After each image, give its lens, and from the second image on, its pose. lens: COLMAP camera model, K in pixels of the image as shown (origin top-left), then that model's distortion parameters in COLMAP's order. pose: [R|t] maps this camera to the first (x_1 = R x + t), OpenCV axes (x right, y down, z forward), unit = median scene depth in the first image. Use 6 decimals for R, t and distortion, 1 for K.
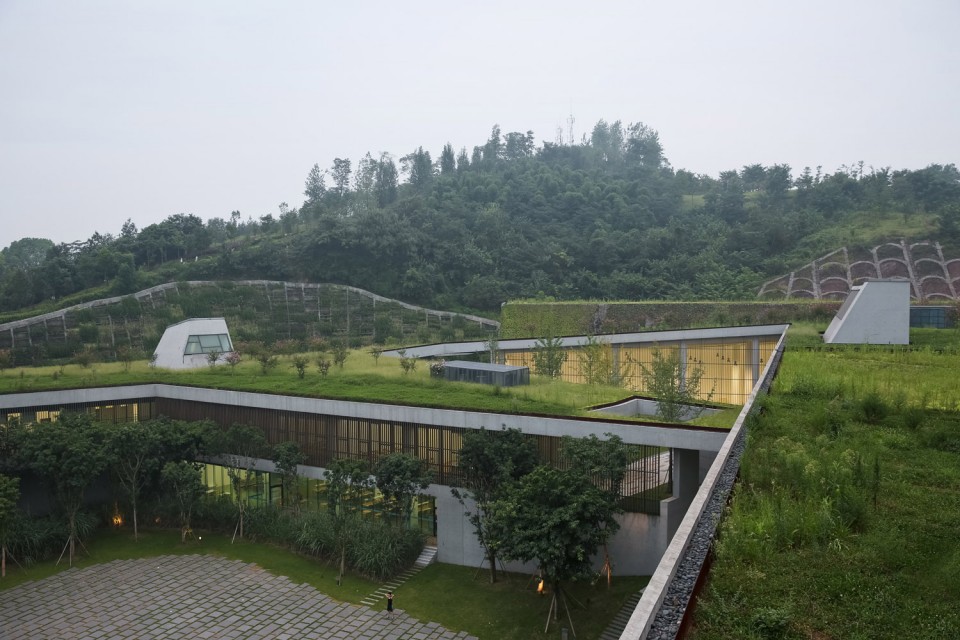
lens RADIAL K [[746.3, 0, 479.4], [0, 746.3, 282.2], [0, 0, 1]] dist [-0.009342, 0.000770]
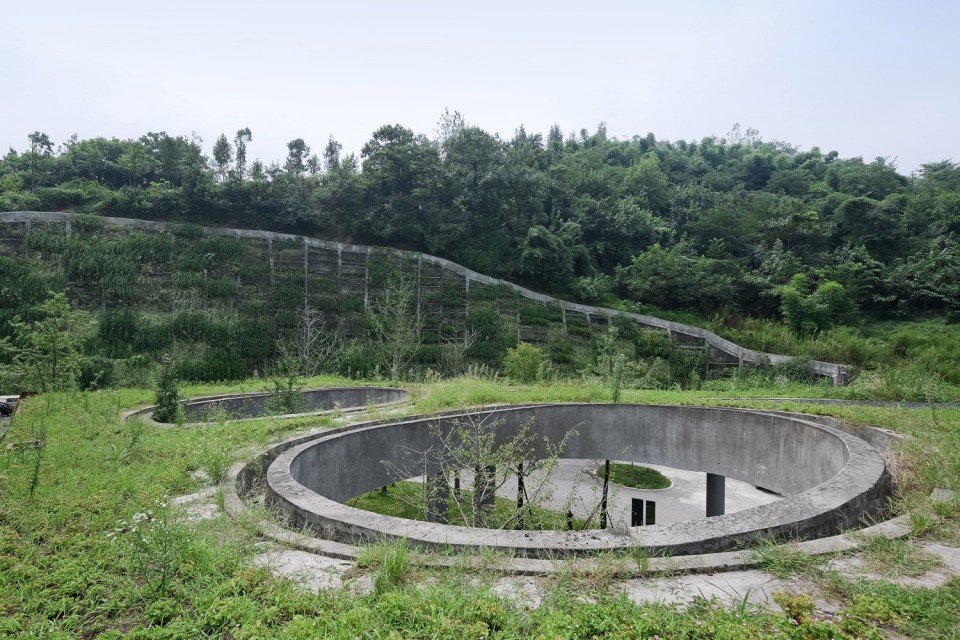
lens RADIAL K [[746.3, 0, 479.4], [0, 746.3, 282.2], [0, 0, 1]] dist [-0.009342, 0.000770]
pose [[0.992835, 0.041197, -0.112163, -0.071081], [-0.044189, 0.998727, -0.024324, 0.038344], [0.111018, 0.029106, 0.993392, 0.459584]]
